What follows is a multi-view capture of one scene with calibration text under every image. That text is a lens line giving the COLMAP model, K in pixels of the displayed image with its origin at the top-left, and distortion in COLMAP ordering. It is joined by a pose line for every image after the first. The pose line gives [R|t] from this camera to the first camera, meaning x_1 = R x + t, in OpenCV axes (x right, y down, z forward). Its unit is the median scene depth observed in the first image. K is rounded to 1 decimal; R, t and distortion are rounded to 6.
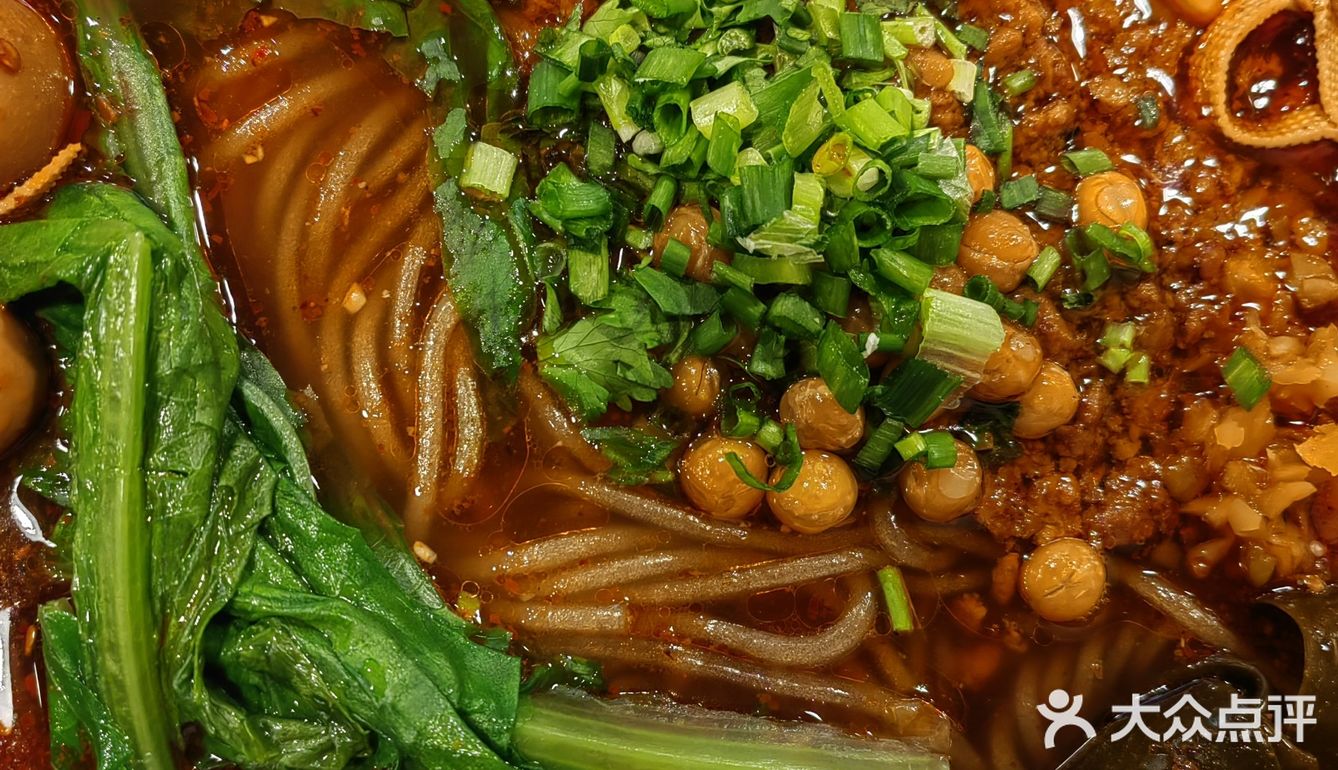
lens RADIAL K [[1458.0, 0, 689.8], [0, 1458.0, 386.9], [0, 0, 1]] dist [-0.002784, -0.013058]
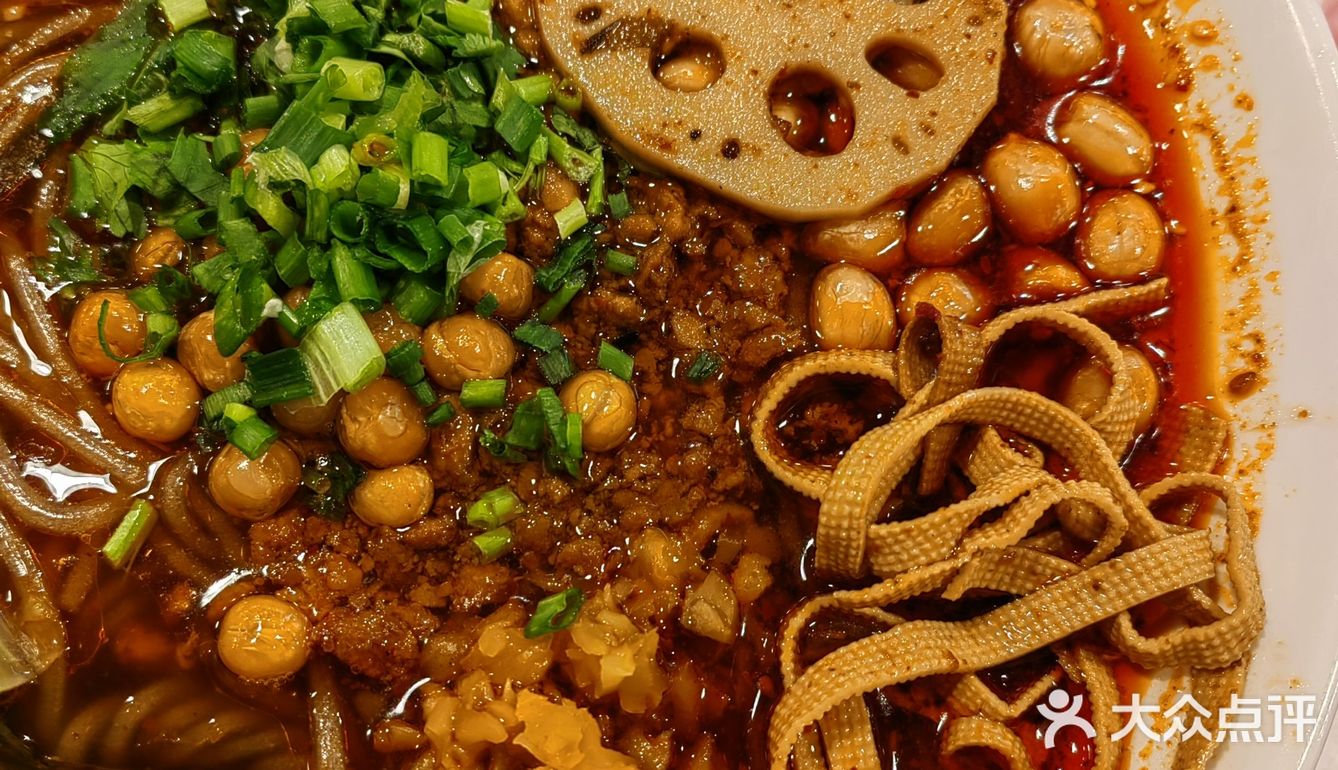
lens RADIAL K [[1458.0, 0, 689.8], [0, 1458.0, 386.9], [0, 0, 1]] dist [-0.002784, -0.013058]
pose [[0.732461, 0.616522, -0.288793, 0.645835], [-0.669557, 0.729136, -0.141609, -0.039024], [0.123265, 0.297086, 0.946861, 0.091471]]
